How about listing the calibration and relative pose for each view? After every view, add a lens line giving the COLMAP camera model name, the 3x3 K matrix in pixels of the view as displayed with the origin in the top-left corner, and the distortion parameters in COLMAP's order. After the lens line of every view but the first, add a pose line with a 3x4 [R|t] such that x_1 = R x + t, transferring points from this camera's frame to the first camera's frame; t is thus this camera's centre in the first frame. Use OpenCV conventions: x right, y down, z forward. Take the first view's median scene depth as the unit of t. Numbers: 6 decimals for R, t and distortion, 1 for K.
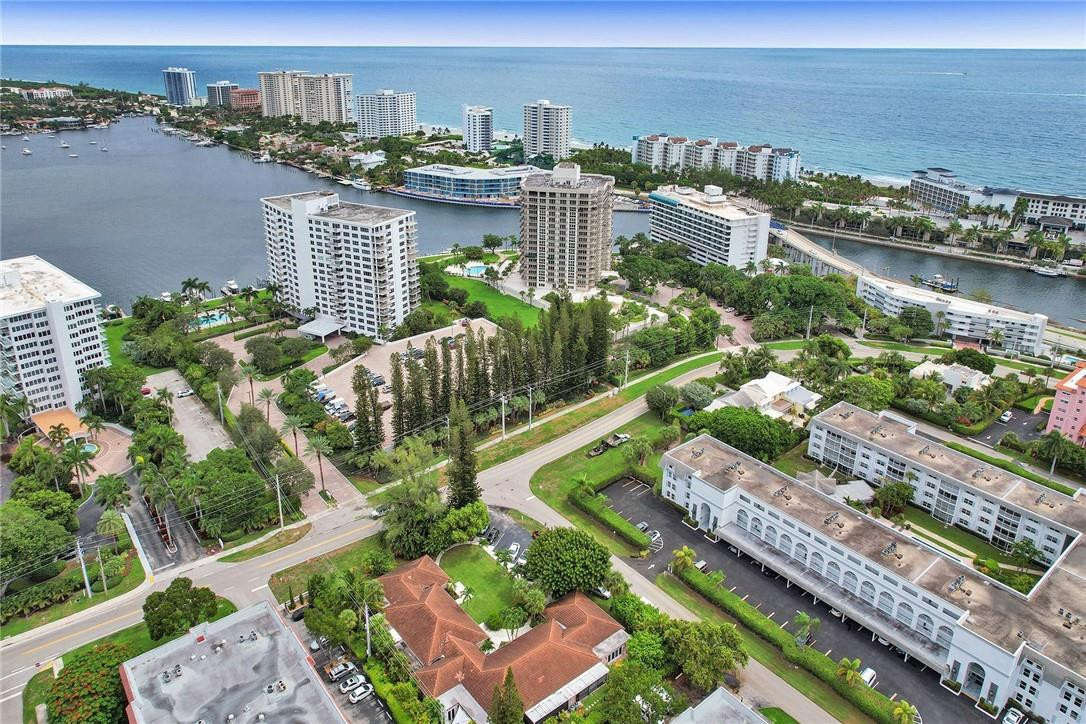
lens RADIAL K [[701.8, 0, 520.3], [0, 701.8, 358.7], [0, 0, 1]] dist [-0.066997, 0.046424]
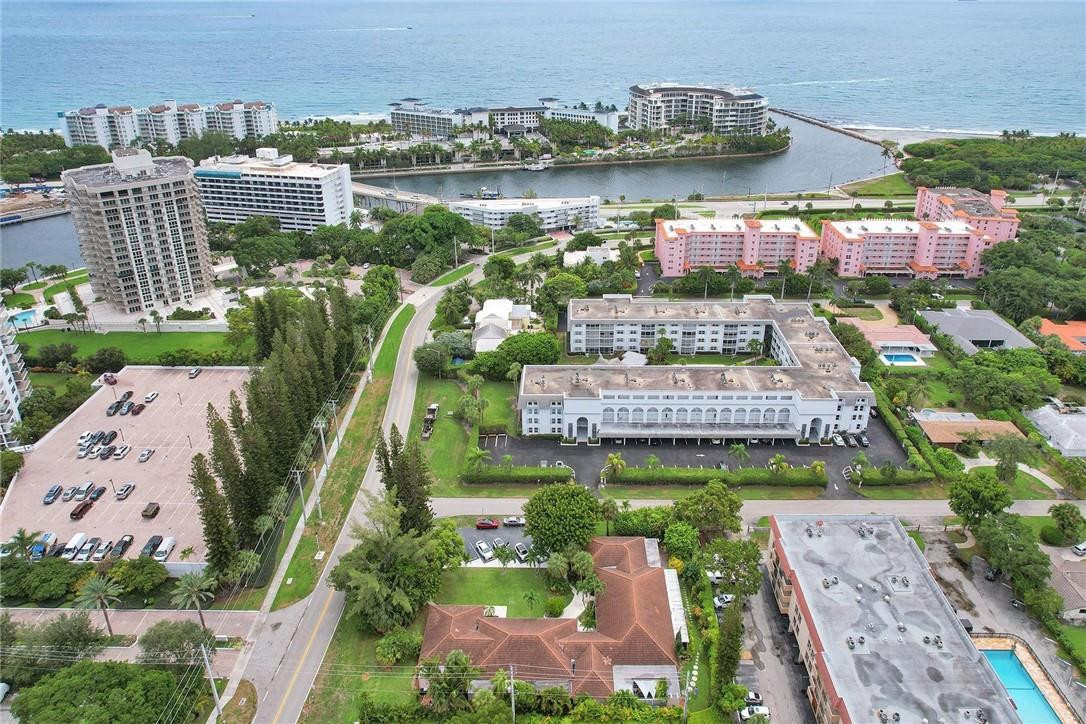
lens RADIAL K [[713.0, 0, 543.0], [0, 713.0, 362.0], [0, 0, 1]] dist [-0.066405, 0.051378]
pose [[0.628711, -0.371193, 0.683328, -0.291528], [0.328139, 0.923294, 0.199634, -0.066366], [-0.705016, 0.098714, 0.702288, 0.146770]]
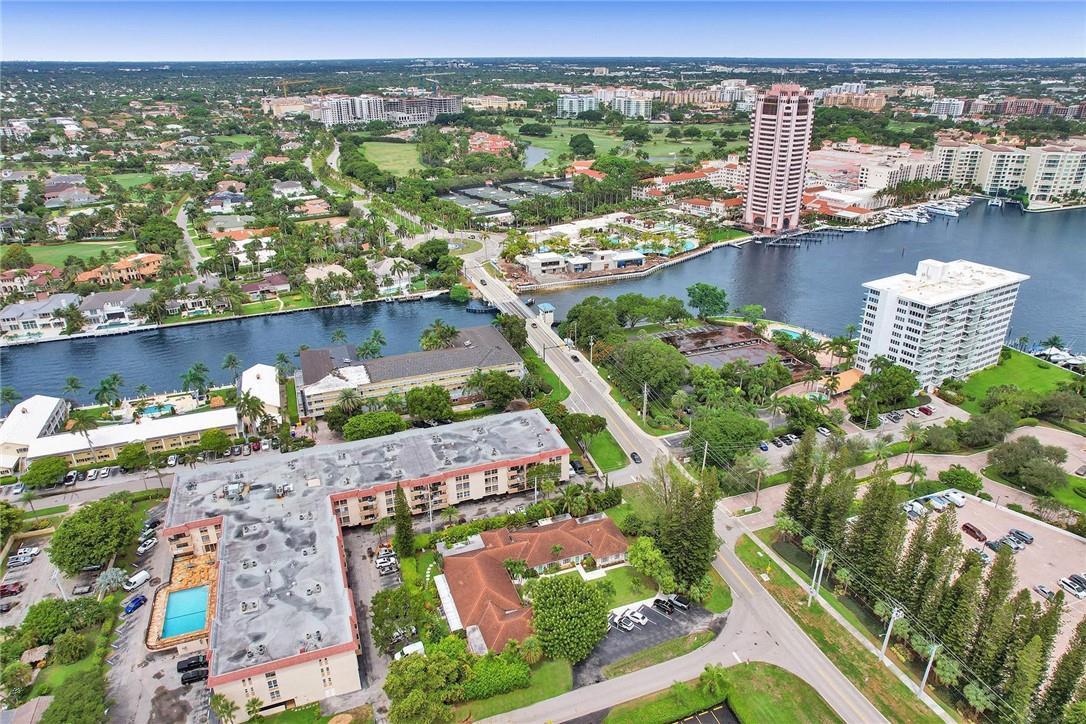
lens RADIAL K [[701.8, 0, 520.3], [0, 701.8, 358.7], [0, 0, 1]] dist [-0.066997, 0.046424]
pose [[-0.312138, 0.380466, -0.870526, 0.409764], [-0.396117, 0.780739, 0.483257, -0.218564], [0.863517, 0.495673, -0.092989, 0.440286]]
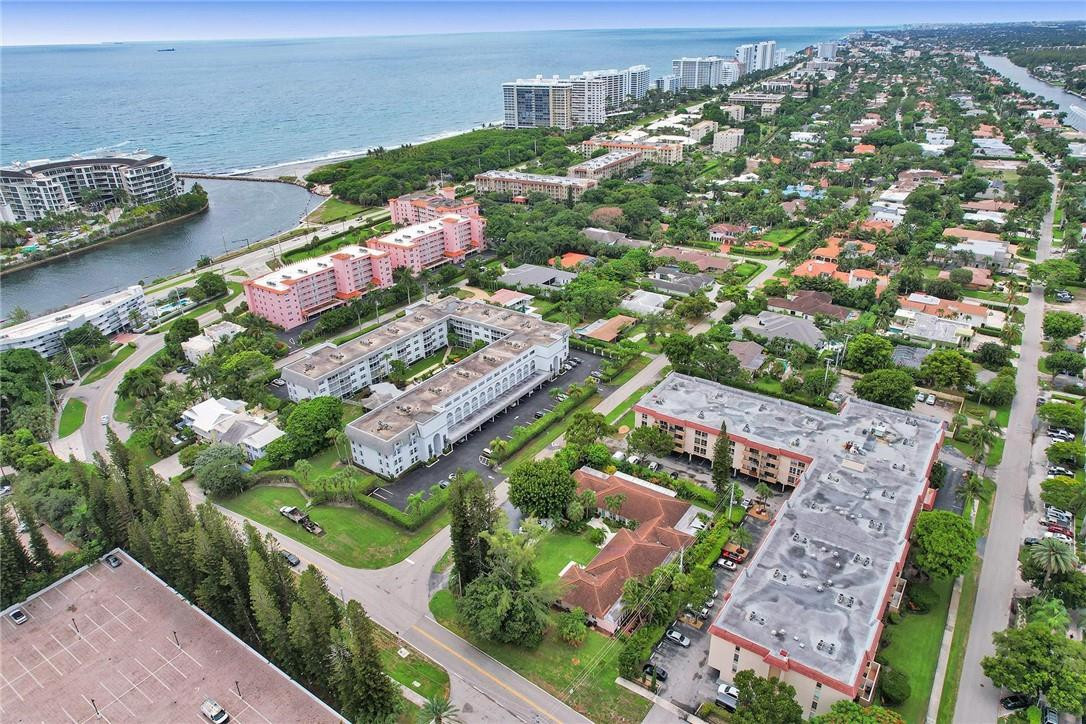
lens RADIAL K [[728.1, 0, 543.0], [0, 728.1, 362.0], [0, 0, 1]] dist [-0.069779, 0.098306]
pose [[-0.302148, -0.400365, 0.865110, -0.474498], [0.420449, 0.758511, 0.497878, -0.248710], [-0.855528, 0.514168, -0.060850, 0.497974]]
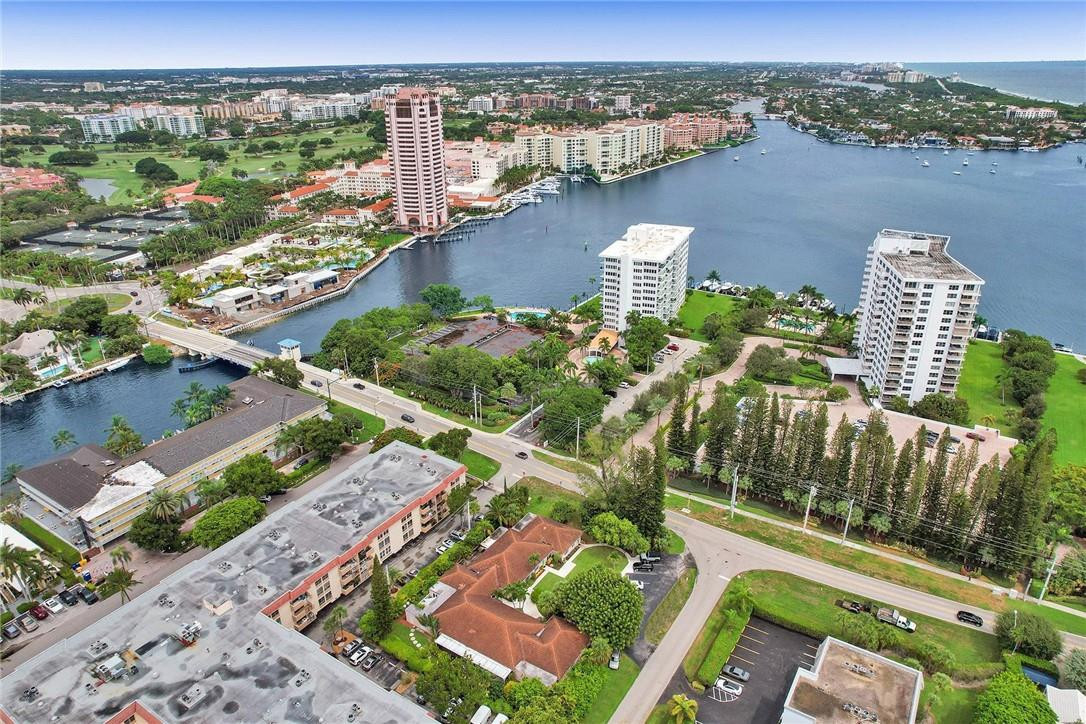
lens RADIAL K [[713.0, 0, 543.0], [0, 713.0, 362.0], [0, 0, 1]] dist [-0.066405, 0.051378]
pose [[0.328613, 0.367072, -0.870214, 0.401857], [-0.388010, 0.892507, 0.229955, -0.107841], [0.861082, 0.262085, 0.435717, 0.209166]]
